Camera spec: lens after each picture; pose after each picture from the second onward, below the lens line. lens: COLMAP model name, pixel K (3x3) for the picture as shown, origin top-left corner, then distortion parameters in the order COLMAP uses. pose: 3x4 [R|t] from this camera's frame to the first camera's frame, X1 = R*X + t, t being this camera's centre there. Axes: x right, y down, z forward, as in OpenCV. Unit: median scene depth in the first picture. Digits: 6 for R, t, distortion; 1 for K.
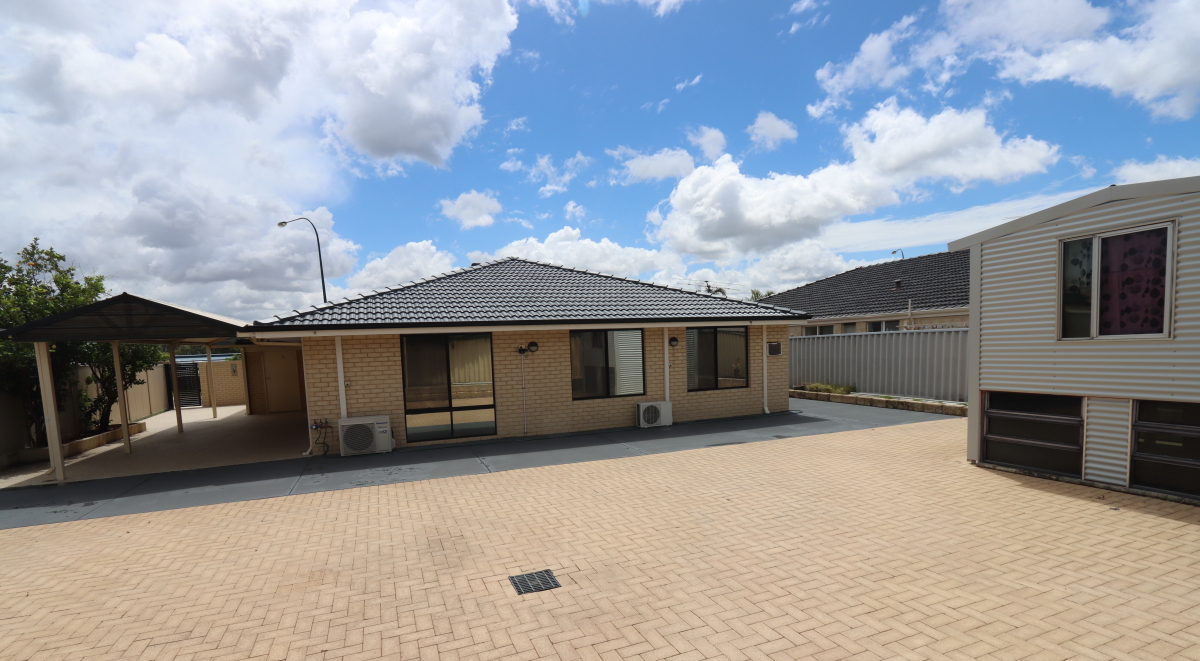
lens RADIAL K [[548.2, 0, 582.4], [0, 548.2, 388.6], [0, 0, 1]] dist [-0.002369, -0.000204]
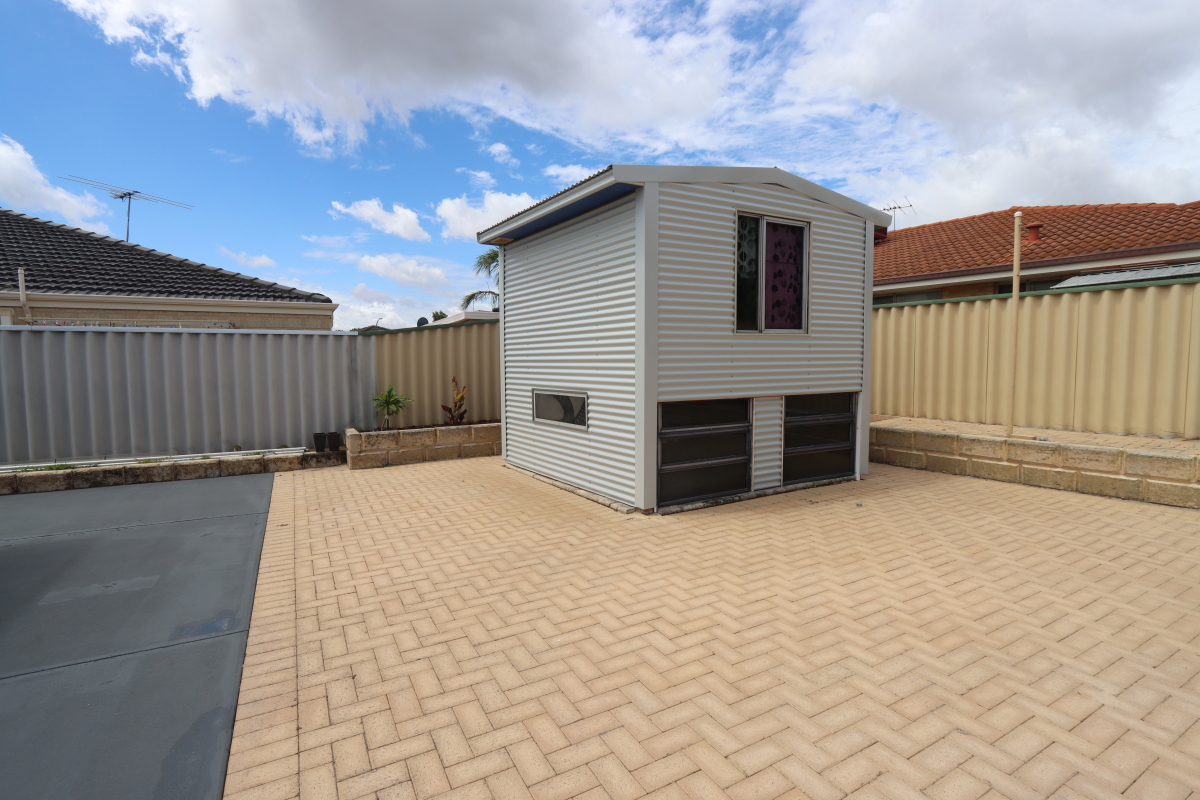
lens RADIAL K [[547.9, 0, 600.0], [0, 547.9, 400.0], [0, 0, 1]] dist [-0.004028, -0.000239]
pose [[-0.139454, -0.028437, 0.989820, 0.060869], [0.090955, 0.994994, 0.041400, -0.032518], [-0.986043, 0.095802, -0.136169, 1.090493]]
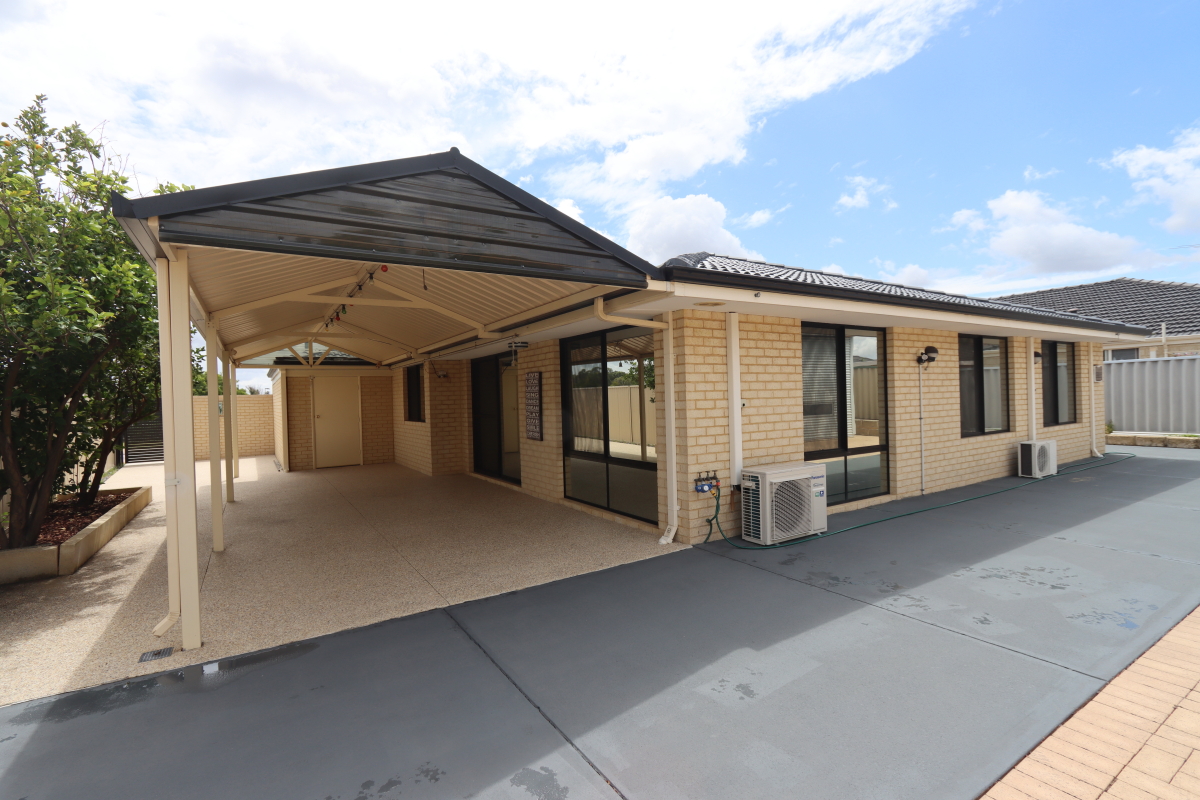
lens RADIAL K [[547.9, 0, 600.0], [0, 547.9, 400.0], [0, 0, 1]] dist [-0.004028, -0.000239]
pose [[0.982155, 0.008212, 0.187896, -0.851944], [0.006123, 0.997121, -0.075585, 0.034319], [-0.187976, 0.075387, 0.979276, 0.647353]]
